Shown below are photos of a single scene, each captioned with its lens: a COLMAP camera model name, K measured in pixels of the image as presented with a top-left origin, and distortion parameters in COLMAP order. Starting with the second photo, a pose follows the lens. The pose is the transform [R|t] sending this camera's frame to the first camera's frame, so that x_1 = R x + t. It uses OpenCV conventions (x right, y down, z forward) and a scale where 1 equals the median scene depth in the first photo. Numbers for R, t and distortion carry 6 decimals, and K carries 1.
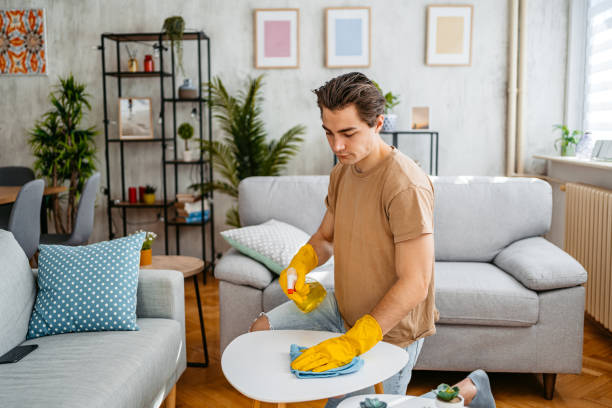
lens RADIAL K [[673.6, 0, 286.8], [0, 673.6, 204.1], [0, 0, 1]] dist [0.016530, 0.000000]
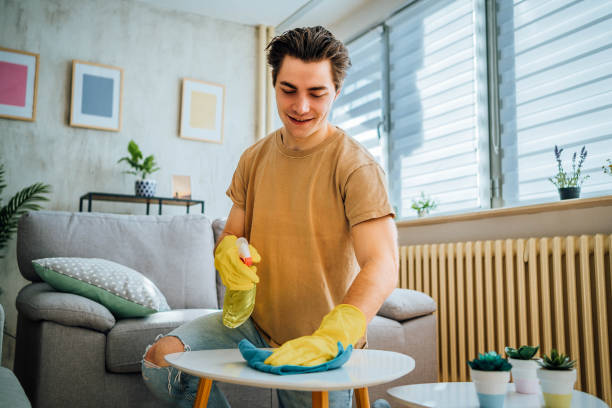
lens RADIAL K [[673.6, 0, 302.2], [0, 673.6, 200.1], [0, 0, 1]] dist [0.016530, 0.000000]
pose [[0.817354, 0.090904, 0.568919, -0.196714], [0.049675, 0.972677, -0.226785, 0.110855], [-0.573990, 0.213625, 0.790506, 0.180489]]
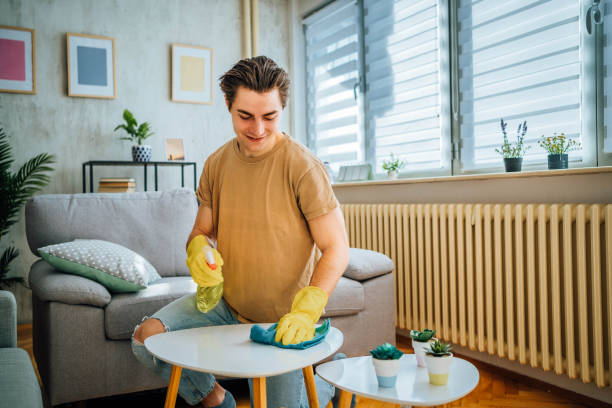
lens RADIAL K [[673.6, 0, 308.6], [0, 673.6, 199.7], [0, 0, 1]] dist [0.016530, 0.000000]
pose [[0.826941, -0.006370, 0.562252, -0.208077], [0.077465, 0.991692, -0.102698, 0.066785], [-0.556926, 0.128480, 0.820564, 0.075683]]
